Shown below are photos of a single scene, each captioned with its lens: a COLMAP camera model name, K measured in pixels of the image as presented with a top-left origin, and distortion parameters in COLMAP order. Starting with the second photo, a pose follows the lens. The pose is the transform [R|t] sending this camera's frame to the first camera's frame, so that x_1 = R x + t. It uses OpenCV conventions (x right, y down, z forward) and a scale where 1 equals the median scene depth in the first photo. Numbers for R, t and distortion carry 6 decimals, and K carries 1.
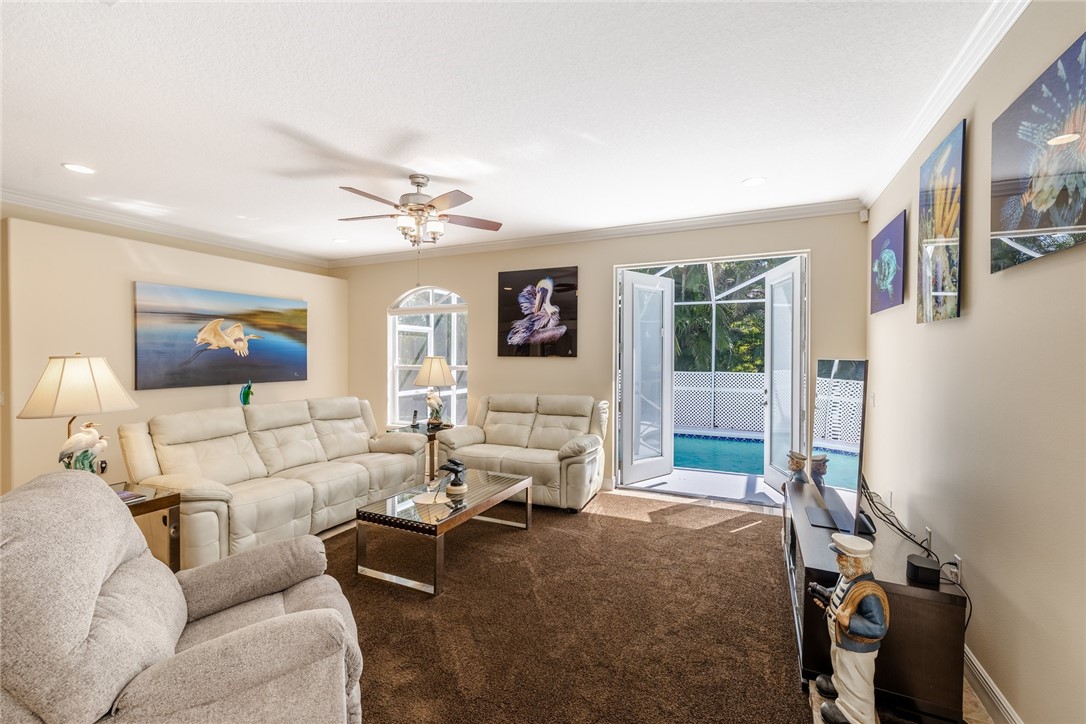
lens RADIAL K [[467.3, 0, 543.4], [0, 467.3, 365.6], [0, 0, 1]] dist [-0.002435, 0.000293]
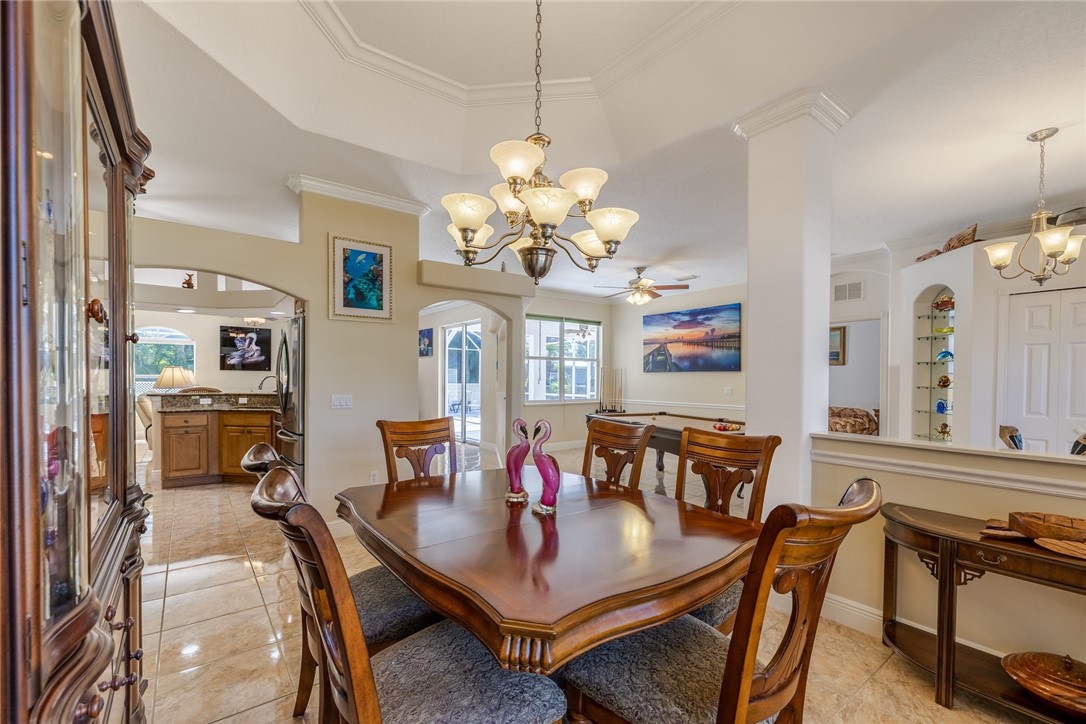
lens RADIAL K [[467.3, 0, 548.4], [0, 467.3, 384.0], [0, 0, 1]] dist [-0.002435, 0.000293]
pose [[0.460424, -0.009559, 0.887648, -1.236760], [0.010255, 0.999933, 0.005450, 0.042908], [-0.887640, 0.006593, 0.460491, -1.118716]]
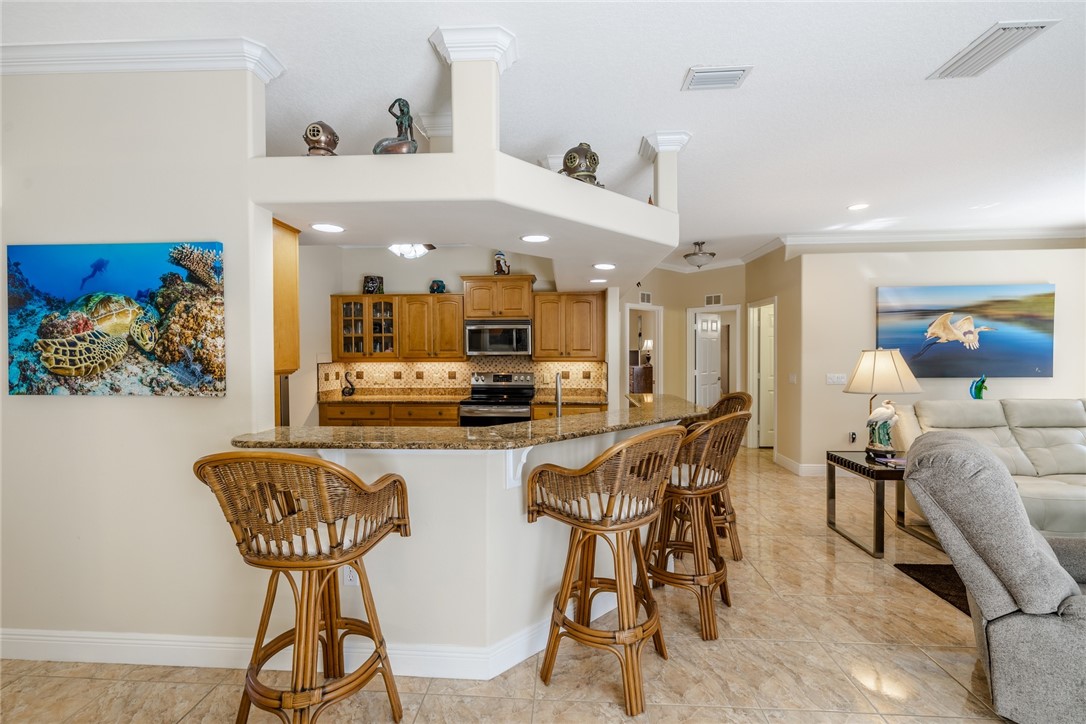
lens RADIAL K [[467.3, 0, 532.5], [0, 467.3, 358.9], [0, 0, 1]] dist [-0.002435, 0.000293]
pose [[0.344674, 0.007516, -0.938692, -0.046243], [-0.011228, 0.999929, 0.003883, 0.006636], [0.938655, 0.009201, 0.344735, -0.199119]]
